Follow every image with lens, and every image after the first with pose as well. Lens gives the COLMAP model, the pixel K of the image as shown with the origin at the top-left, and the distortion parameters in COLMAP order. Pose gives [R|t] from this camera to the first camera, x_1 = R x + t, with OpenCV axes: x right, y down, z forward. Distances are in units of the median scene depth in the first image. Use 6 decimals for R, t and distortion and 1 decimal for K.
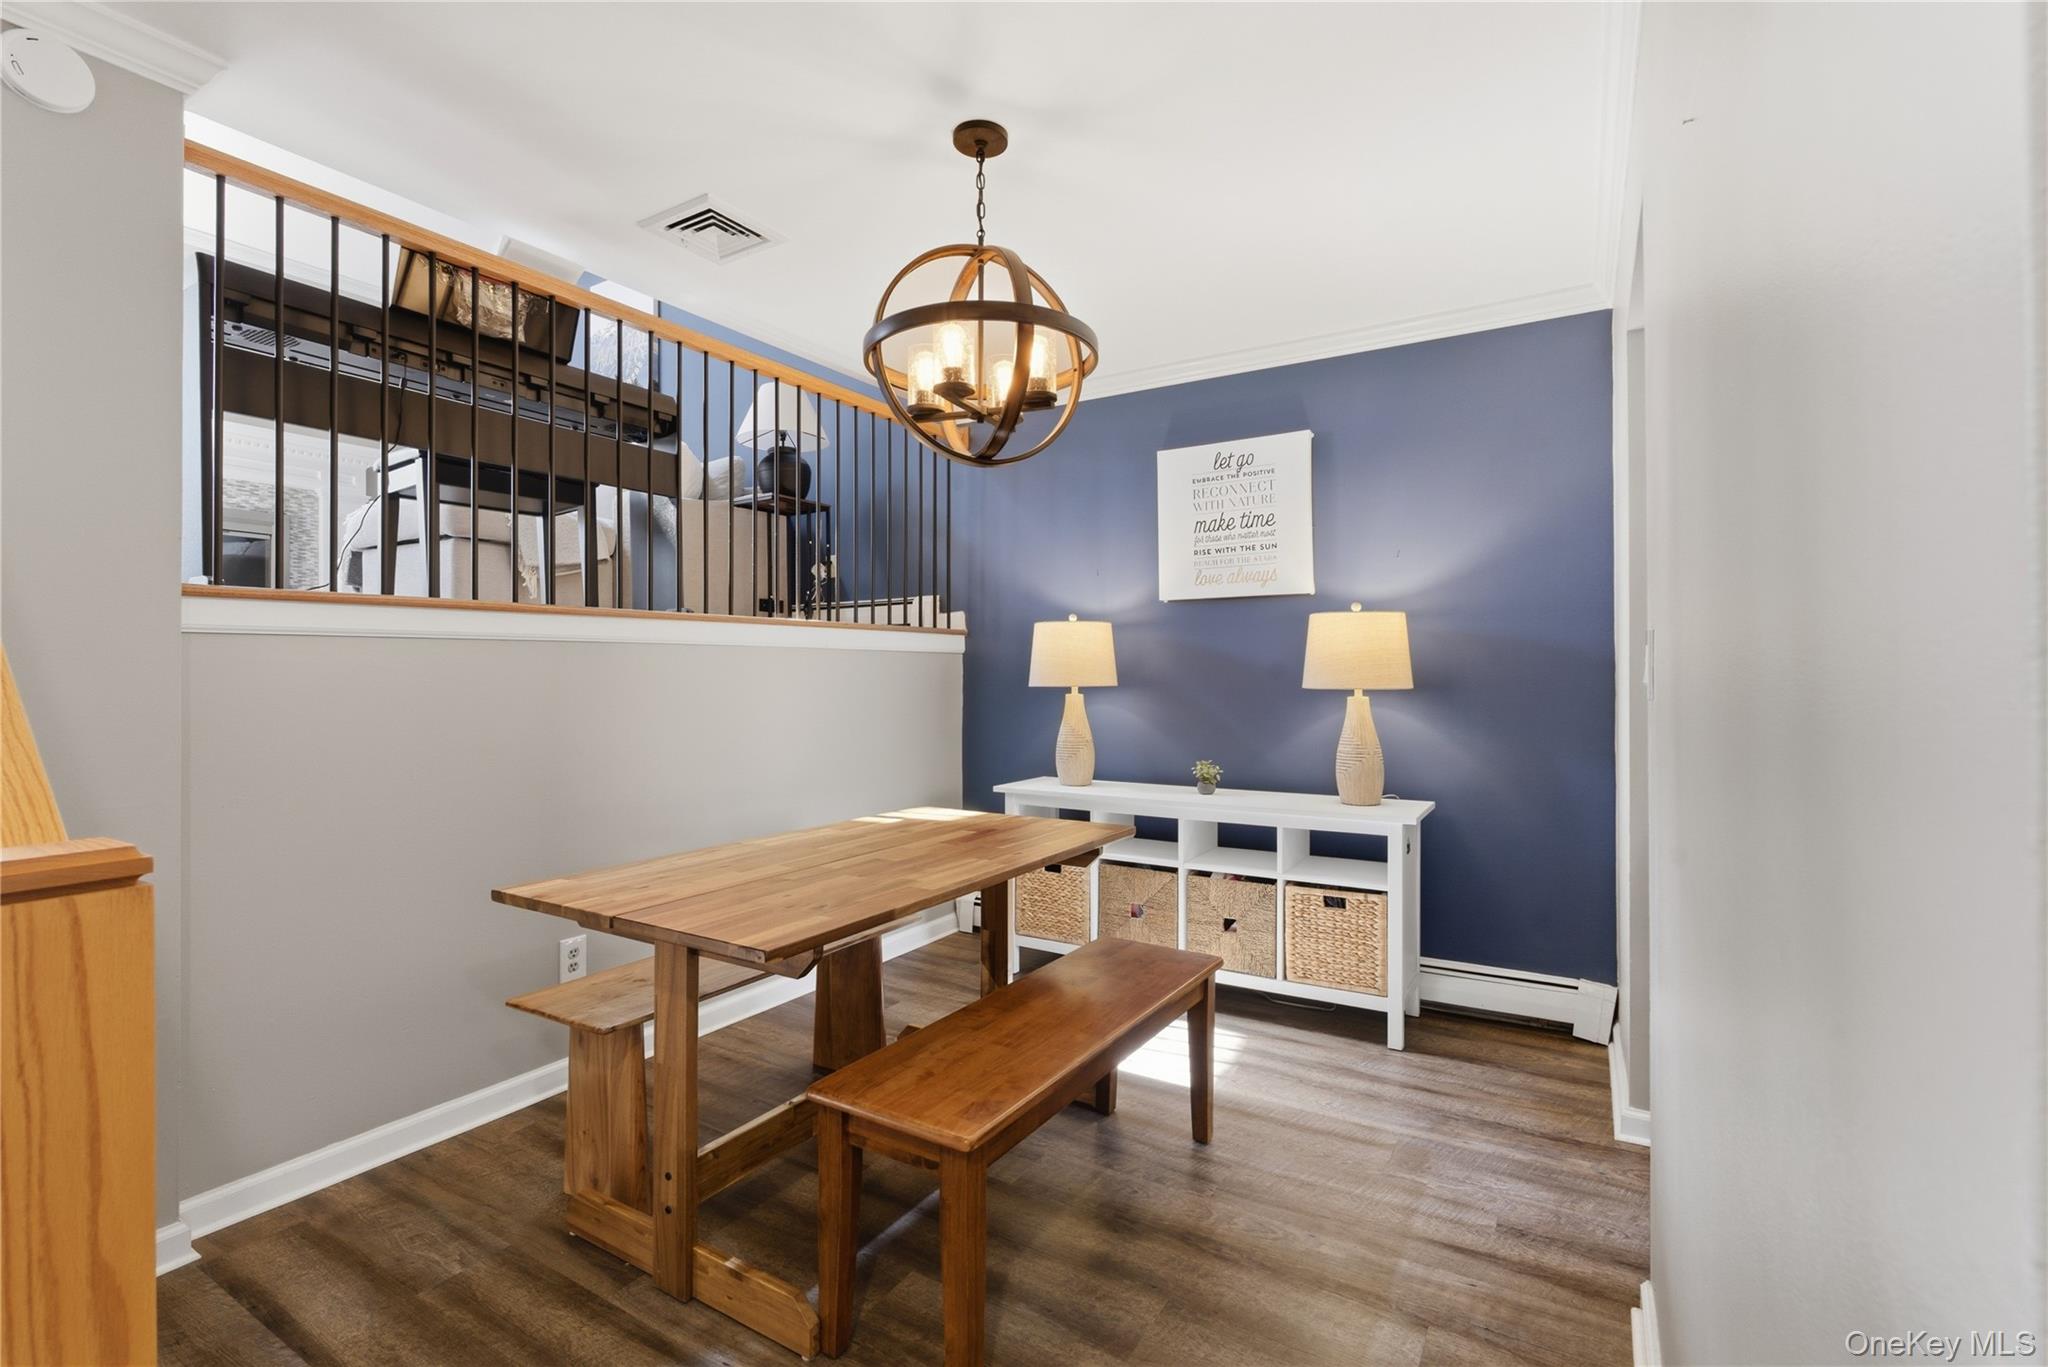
lens RADIAL K [[913.1, 0, 1019.8], [0, 913.1, 679.9], [0, 0, 1]] dist [-0.002503, -0.000781]
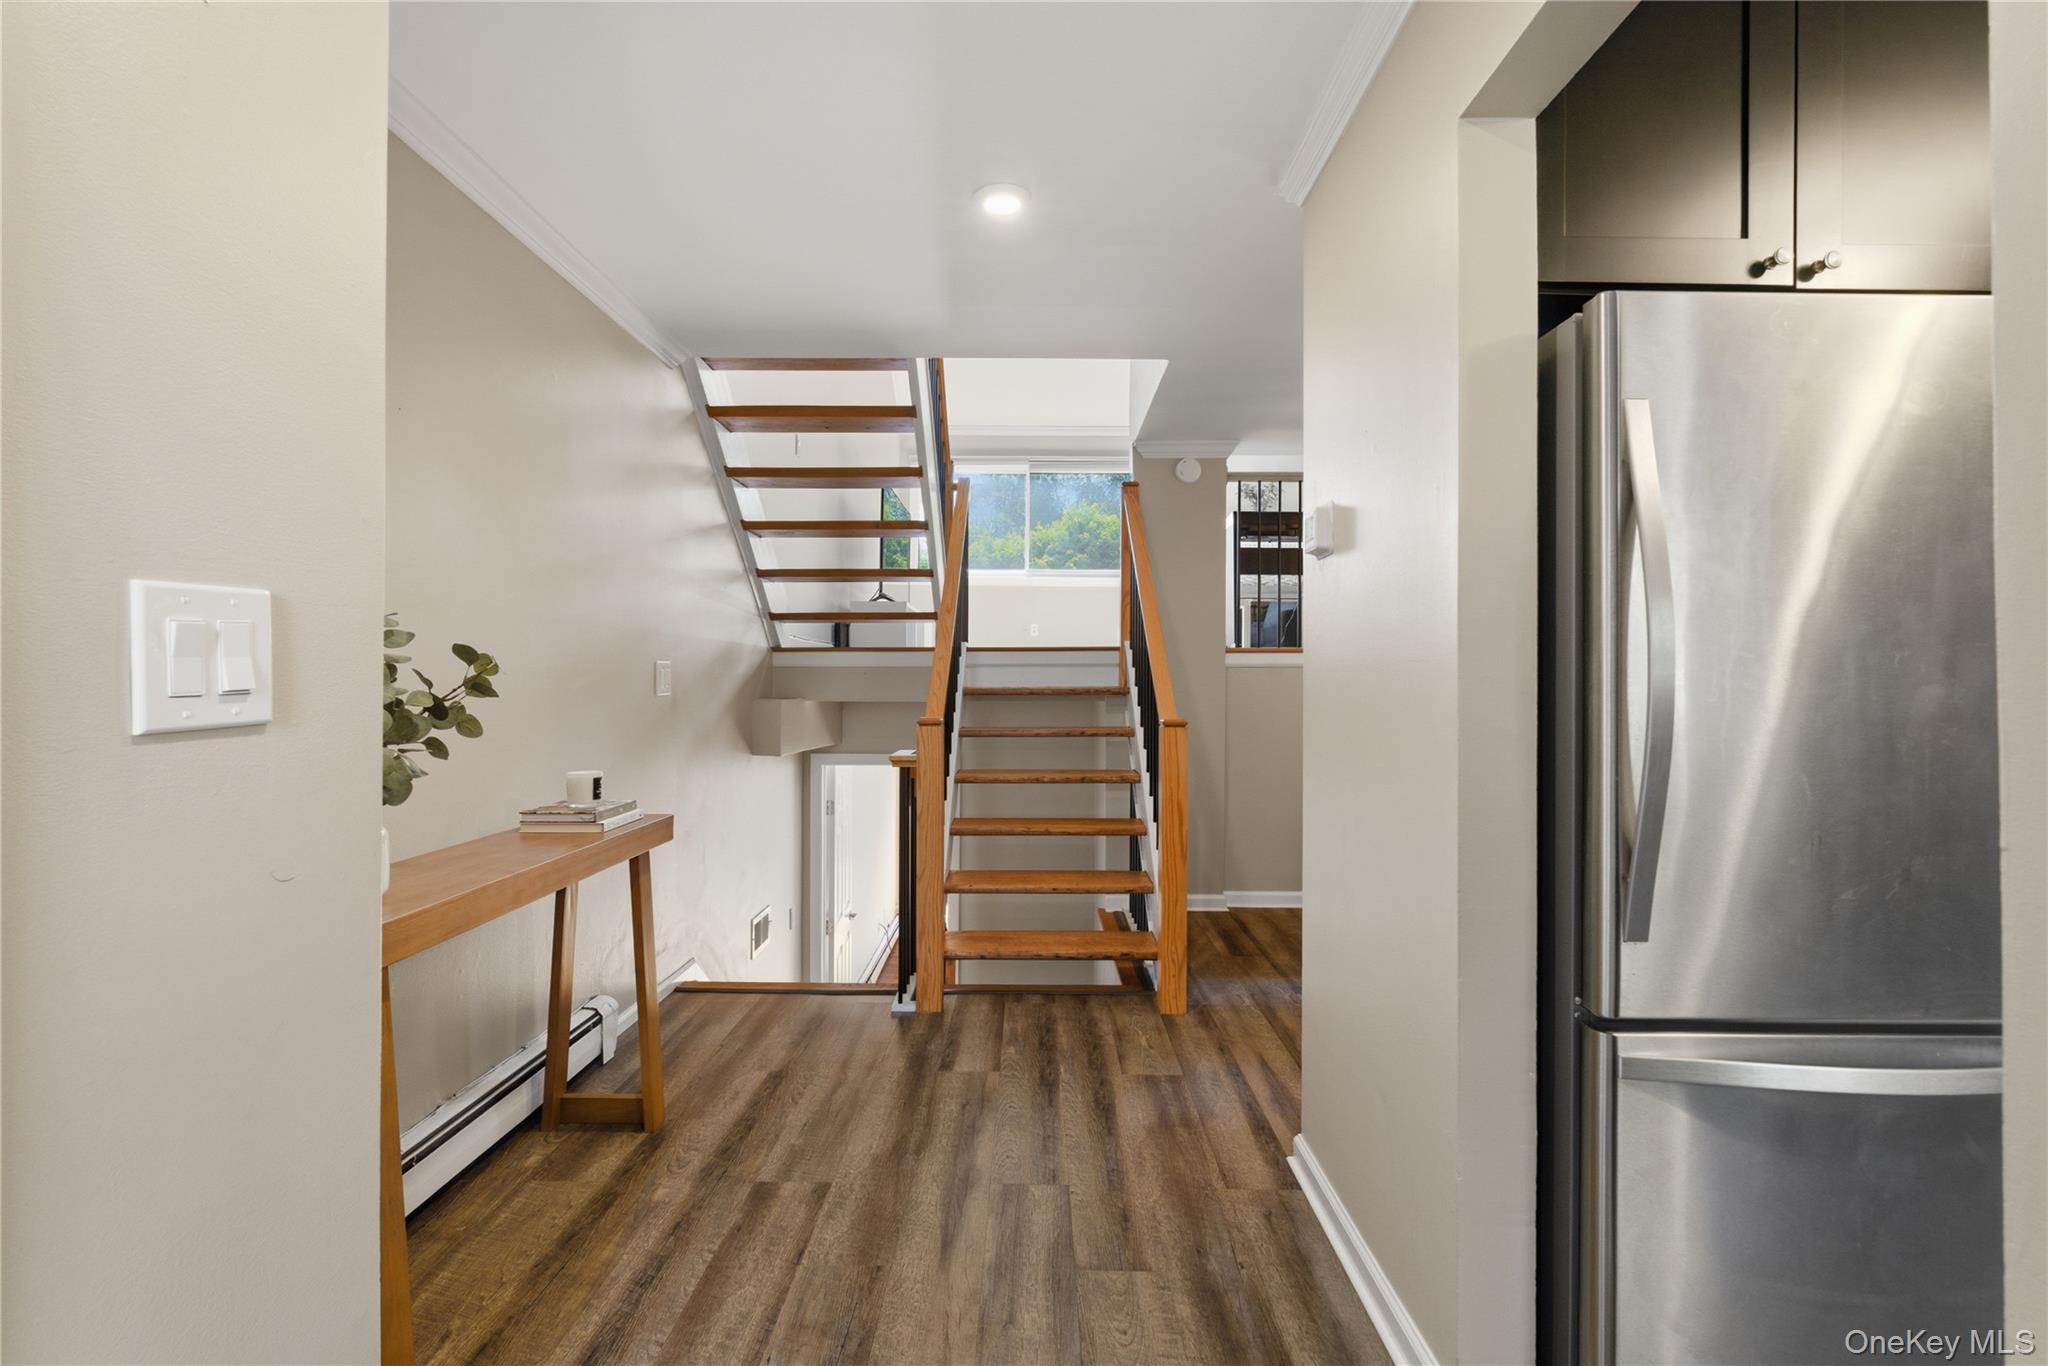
lens RADIAL K [[913.1, 0, 1026.5], [0, 913.1, 689.0], [0, 0, 1]] dist [-0.002503, -0.000781]
pose [[0.515601, 0.001351, -0.856828, 0.940723], [-0.003114, 0.999995, -0.000297, 0.011249], [0.856823, 0.002821, 0.515603, -0.761053]]
